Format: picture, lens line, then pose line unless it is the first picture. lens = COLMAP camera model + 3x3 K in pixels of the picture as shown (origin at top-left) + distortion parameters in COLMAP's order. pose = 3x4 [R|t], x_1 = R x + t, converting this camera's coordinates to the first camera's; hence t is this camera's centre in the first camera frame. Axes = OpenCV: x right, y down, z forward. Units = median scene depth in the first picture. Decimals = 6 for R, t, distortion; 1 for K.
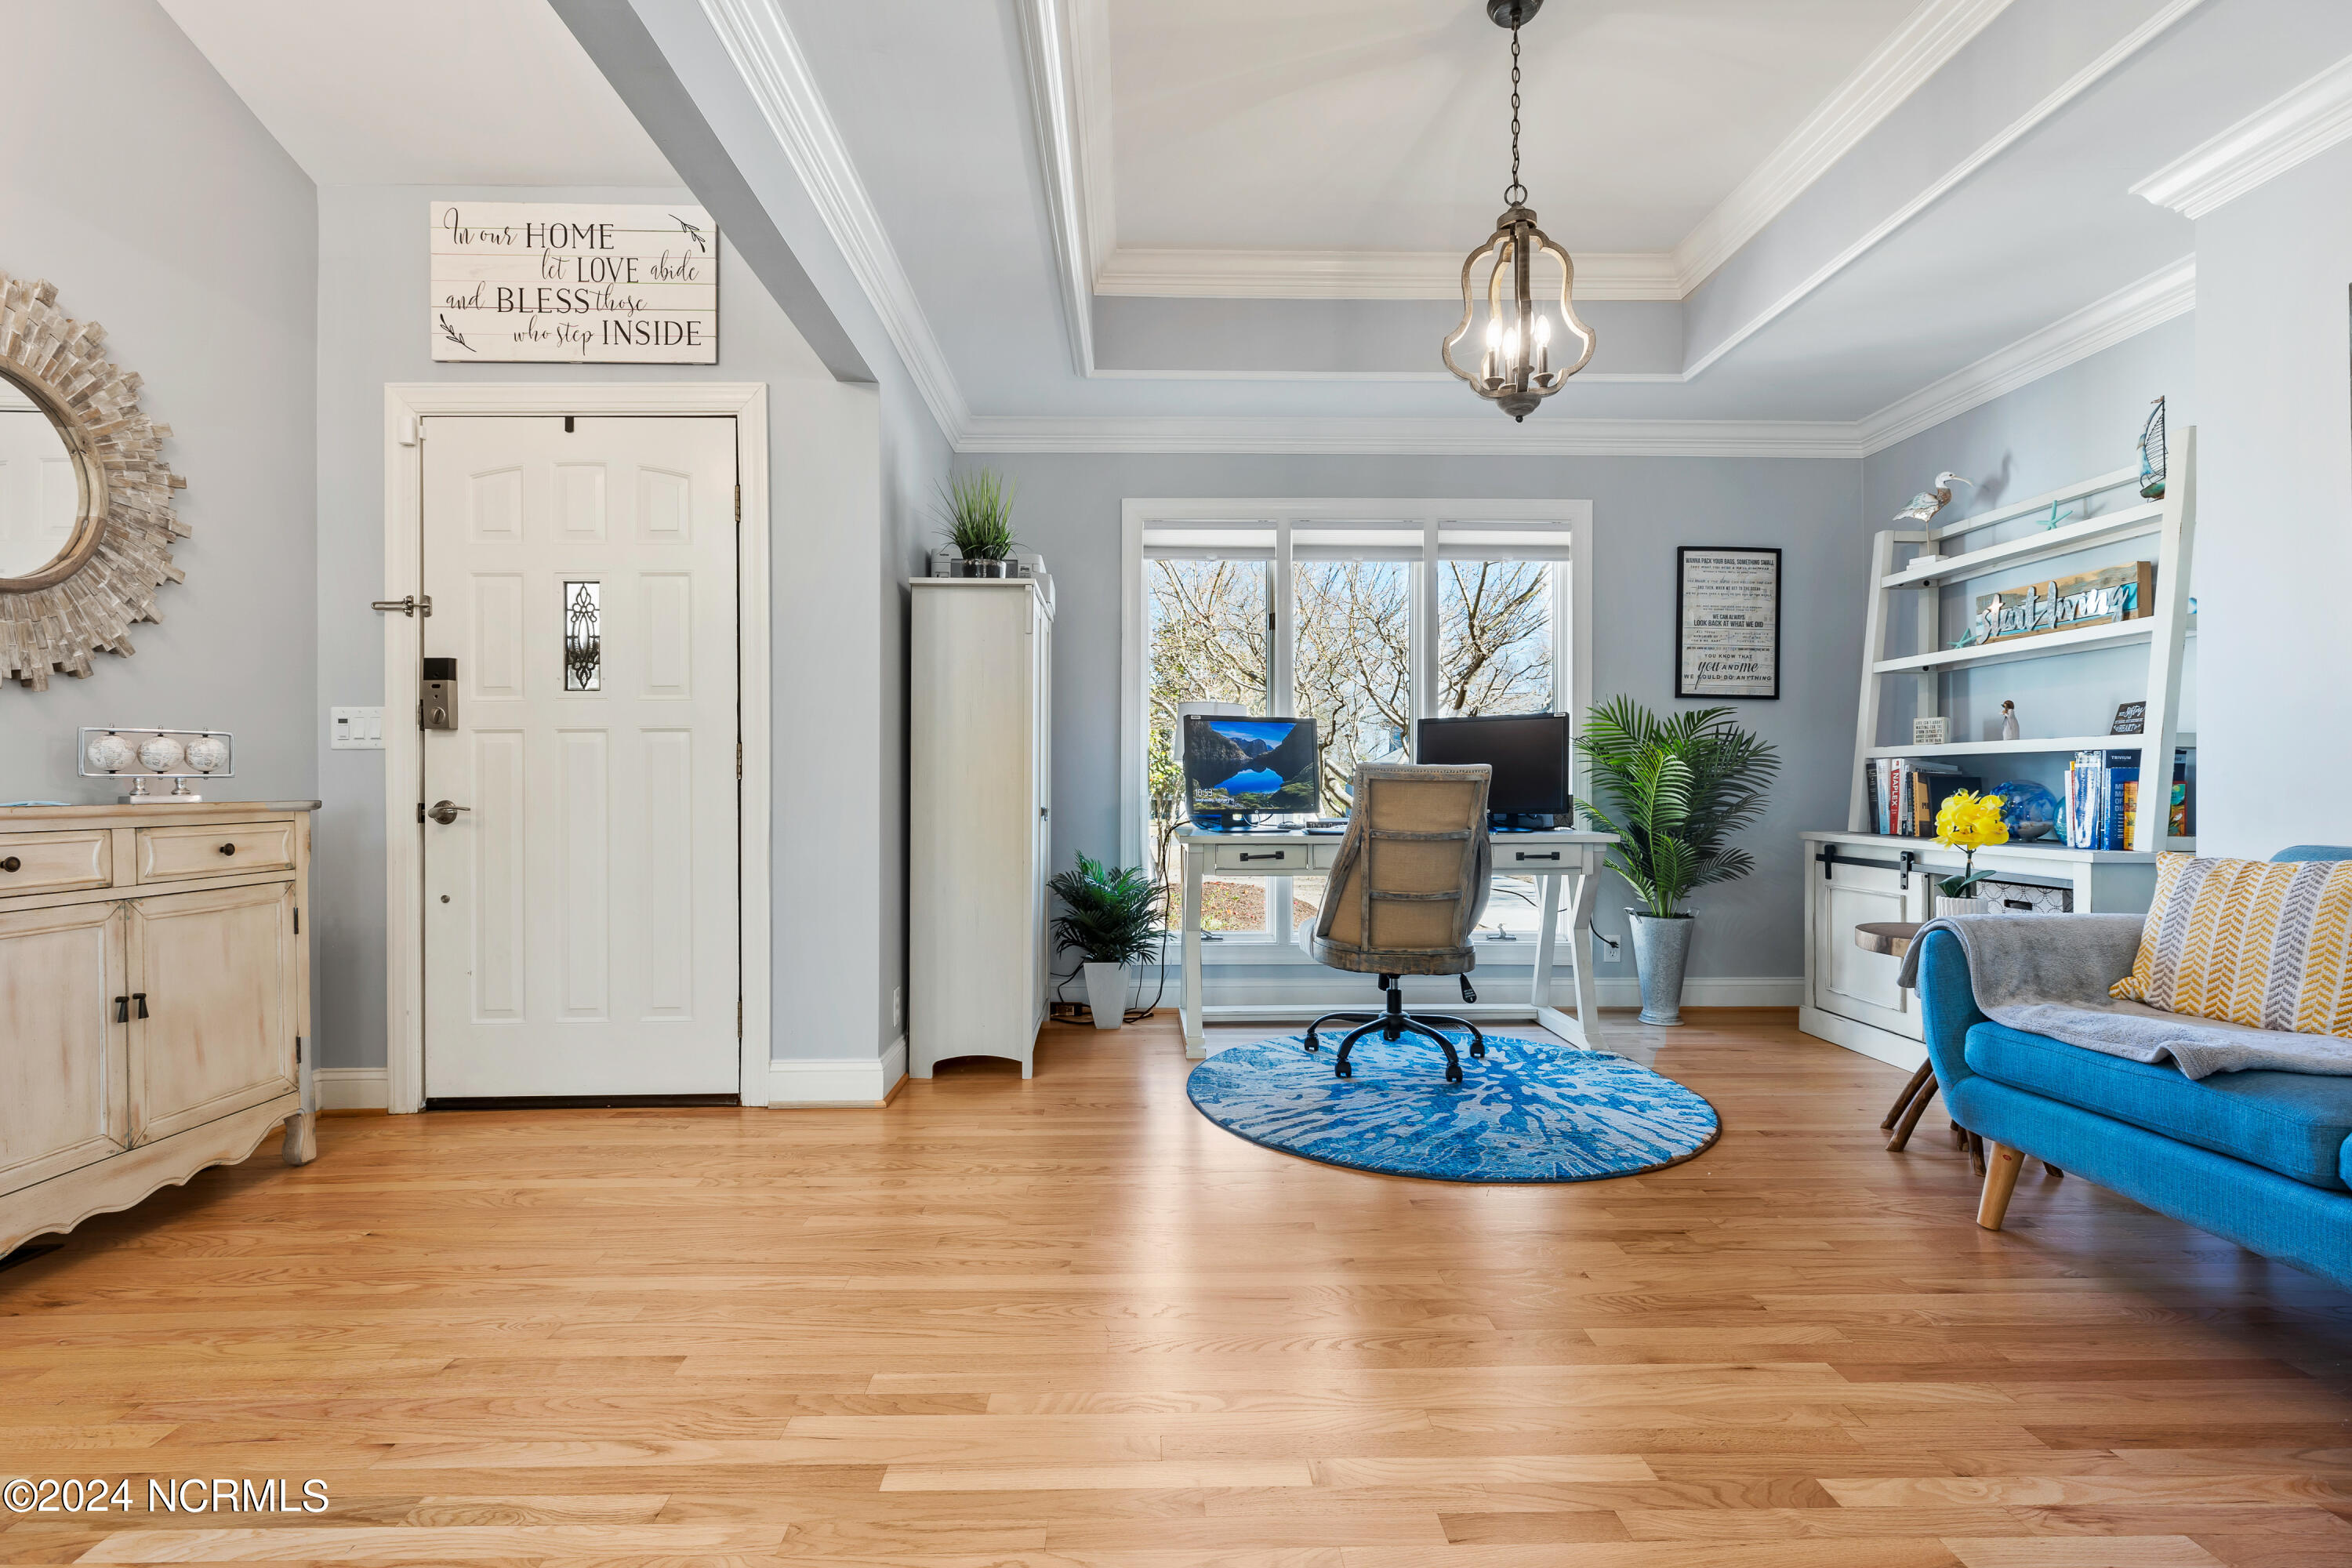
lens RADIAL K [[1061.8, 0, 1155.0], [0, 1061.8, 787.8], [0, 0, 1]] dist [0.004494, -0.001725]
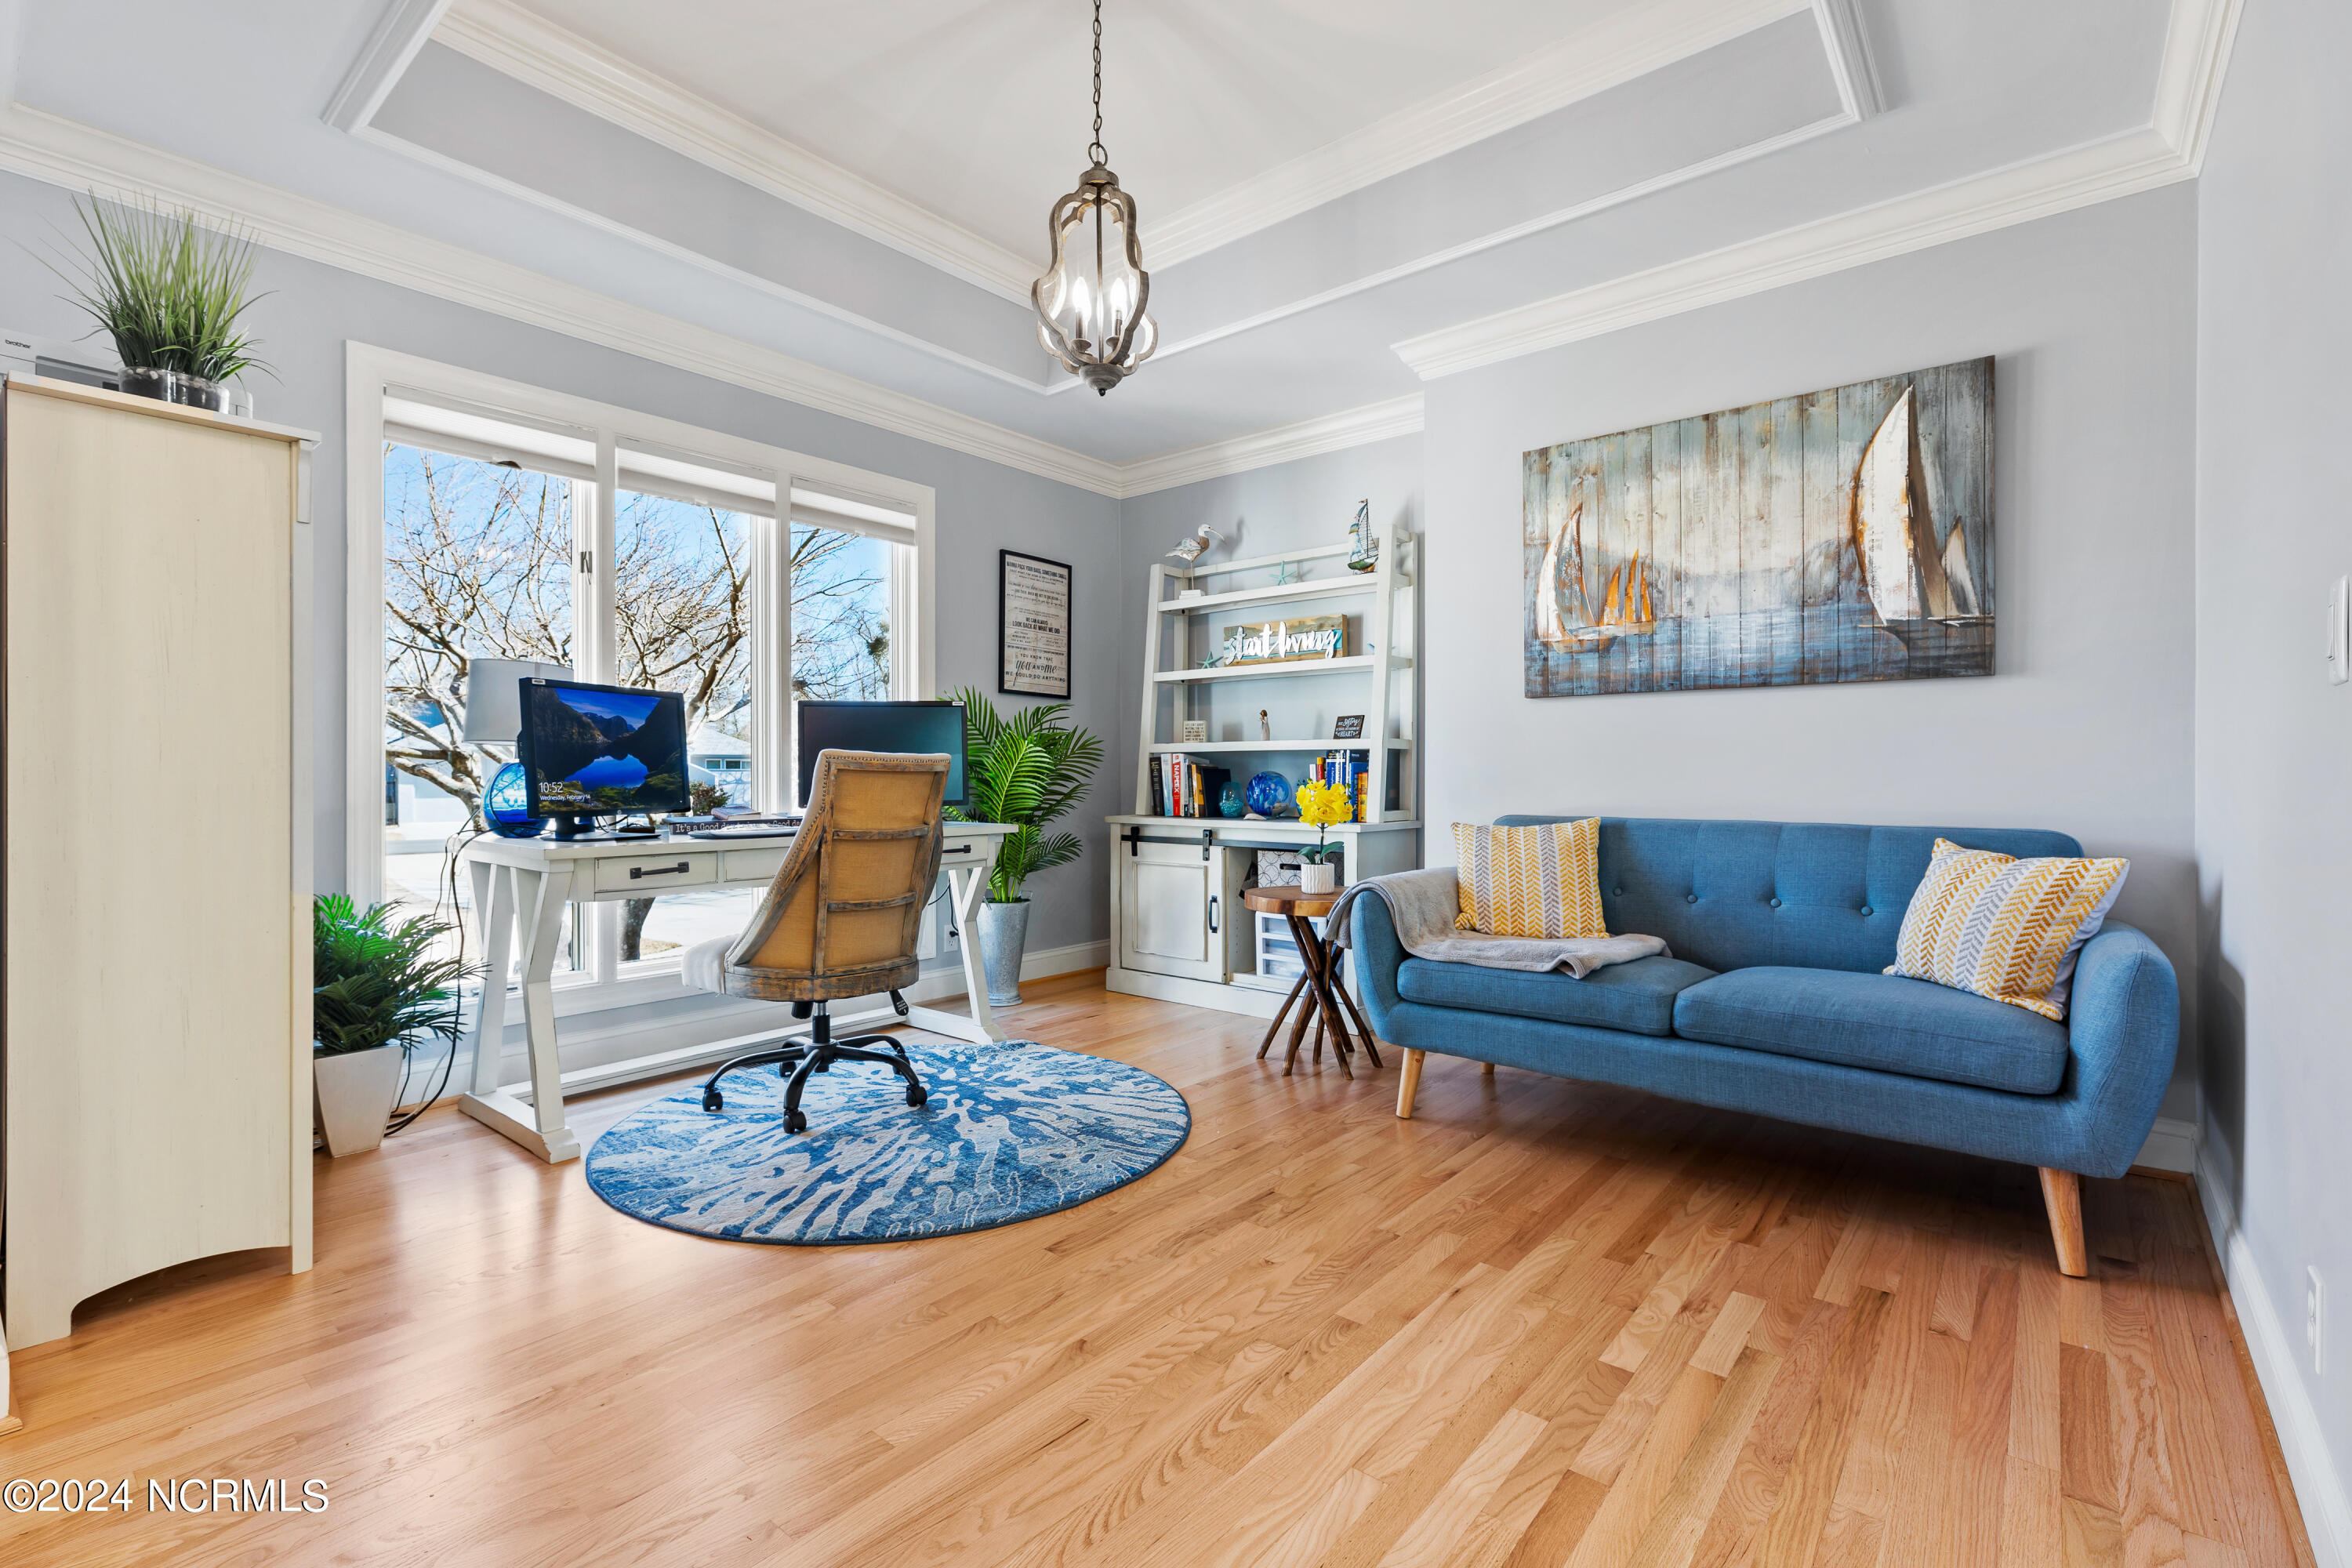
lens RADIAL K [[1061.8, 0, 1159.0], [0, 1061.8, 777.3], [0, 0, 1]] dist [0.004494, -0.001725]
pose [[0.658596, -0.001951, 0.752494, -0.268297], [0.002676, 0.999996, 0.000251, -0.001139], [-0.752492, 0.001849, 0.658599, 0.262737]]
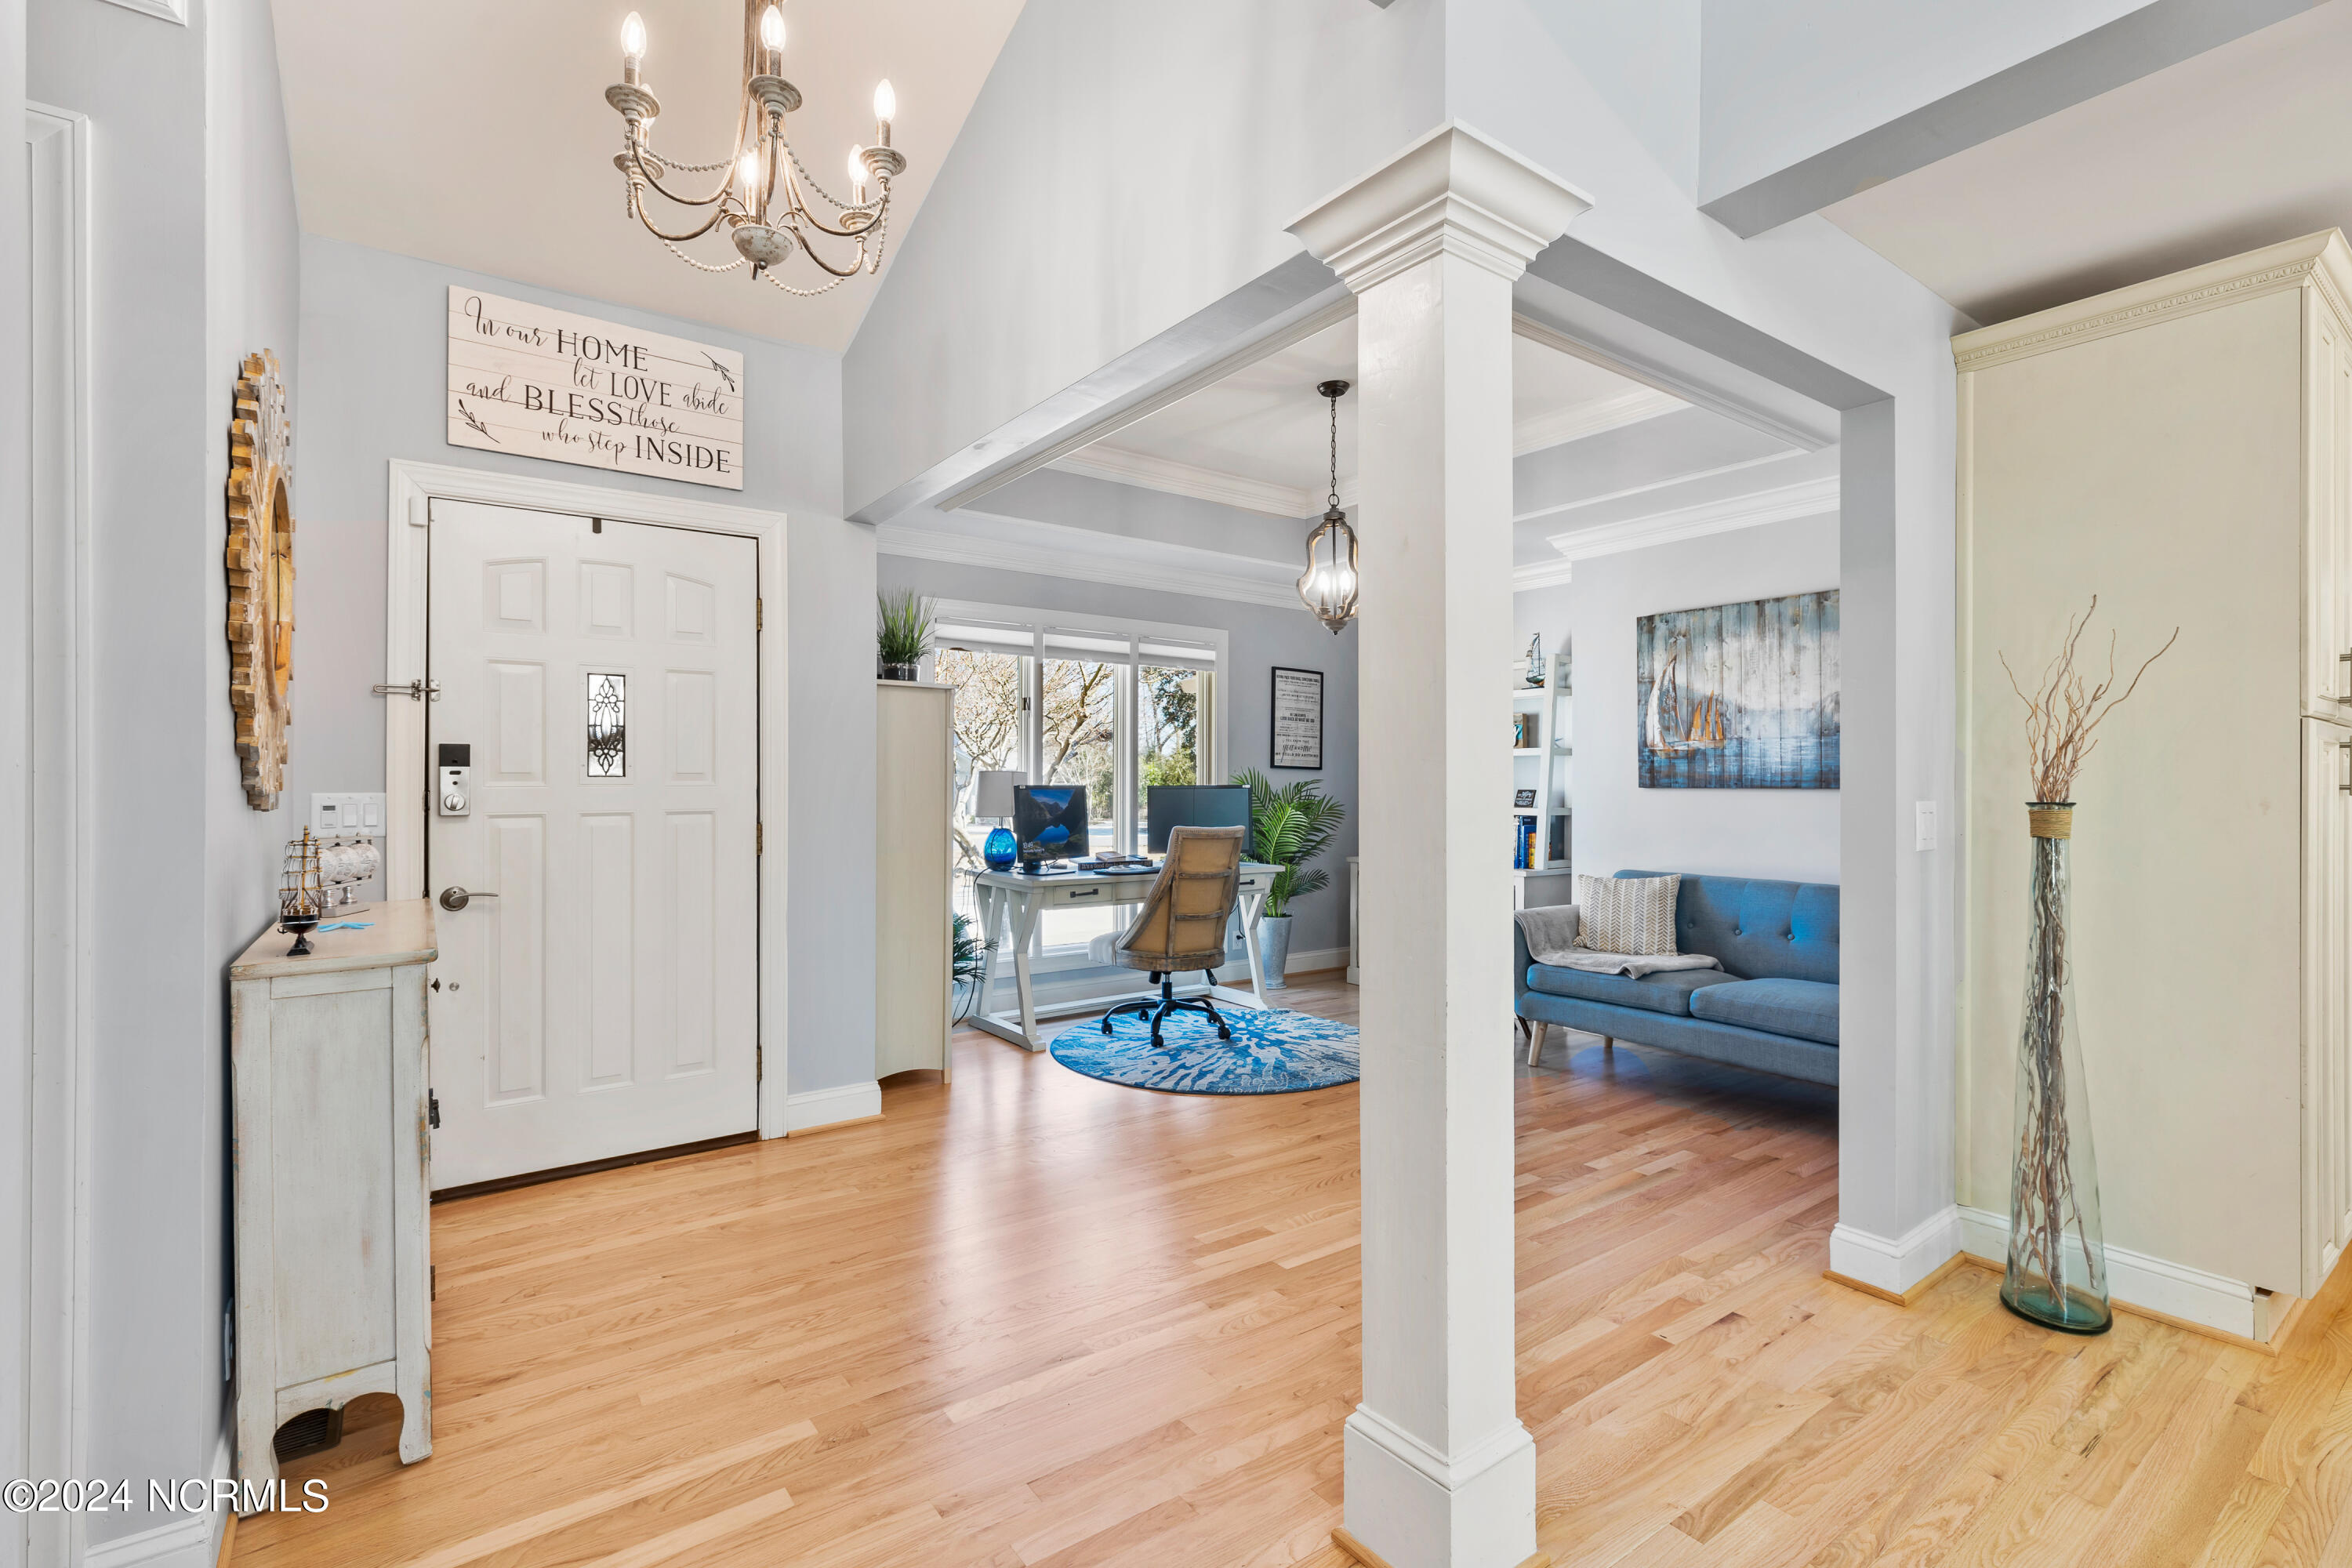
lens RADIAL K [[1061.8, 0, 1150.9], [0, 1061.8, 776.8], [0, 0, 1]] dist [0.004494, -0.001725]
pose [[0.825153, 0.006731, 0.564869, -0.670215], [-0.001746, 0.999955, -0.009365, -0.079870], [-0.564906, 0.006741, 0.825128, -0.178923]]
